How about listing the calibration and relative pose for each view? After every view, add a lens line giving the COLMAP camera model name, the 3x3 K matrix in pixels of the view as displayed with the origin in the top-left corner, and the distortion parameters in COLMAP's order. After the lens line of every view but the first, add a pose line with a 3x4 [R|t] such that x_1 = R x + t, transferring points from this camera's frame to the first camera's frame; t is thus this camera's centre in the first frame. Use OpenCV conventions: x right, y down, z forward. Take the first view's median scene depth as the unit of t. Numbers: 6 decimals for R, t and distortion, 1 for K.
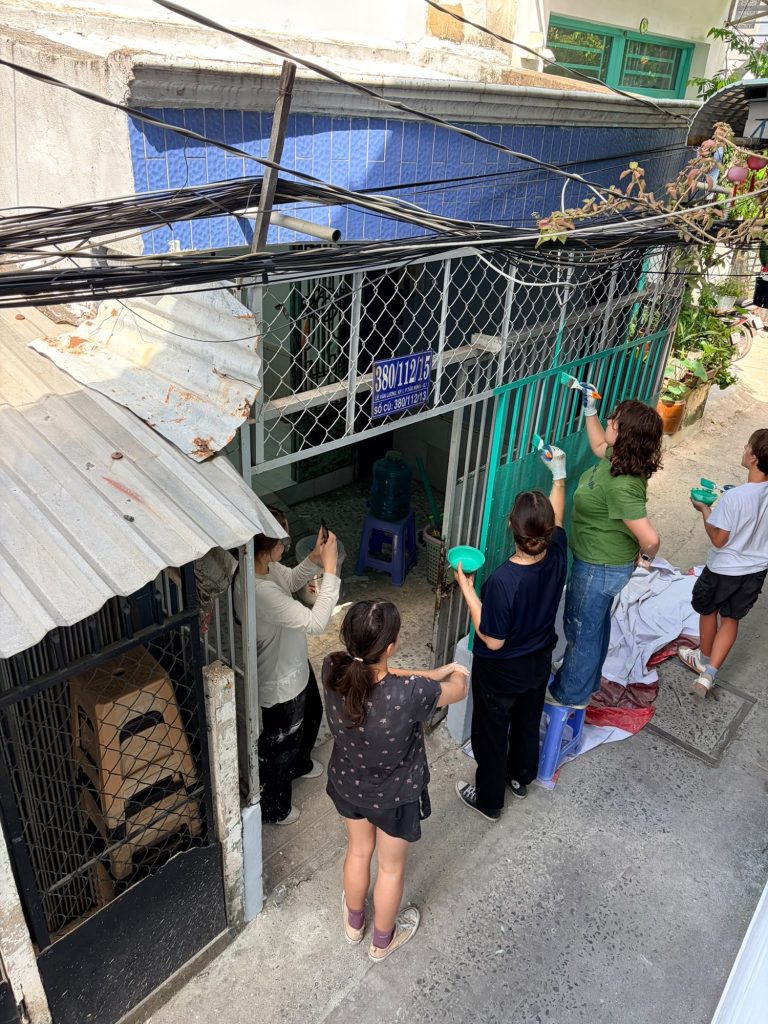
lens RADIAL K [[763.2, 0, 381.4], [0, 763.2, 507.6], [0, 0, 1]] dist [0.030356, -0.028493]
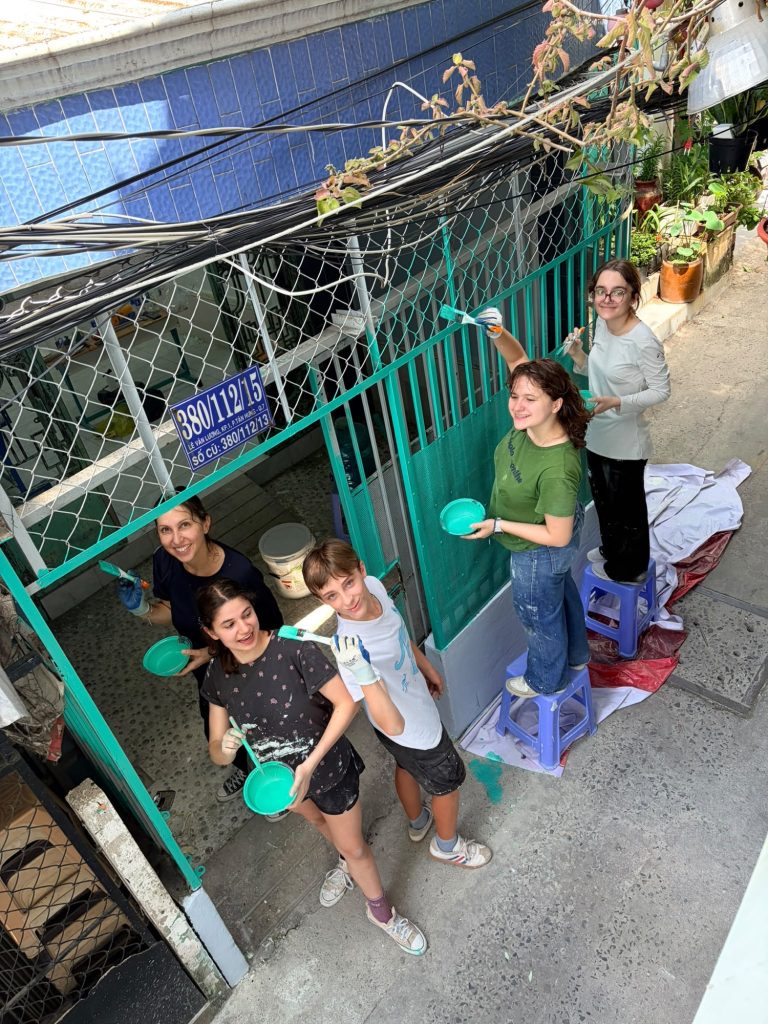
lens RADIAL K [[763.2, 0, 387.7], [0, 763.2, 516.3], [0, 0, 1]] dist [0.030356, -0.028493]
pose [[0.976673, -0.182517, -0.113127, 0.220112], [0.197755, 0.969823, 0.142607, -0.118090], [0.083685, -0.161652, 0.983293, 0.175101]]
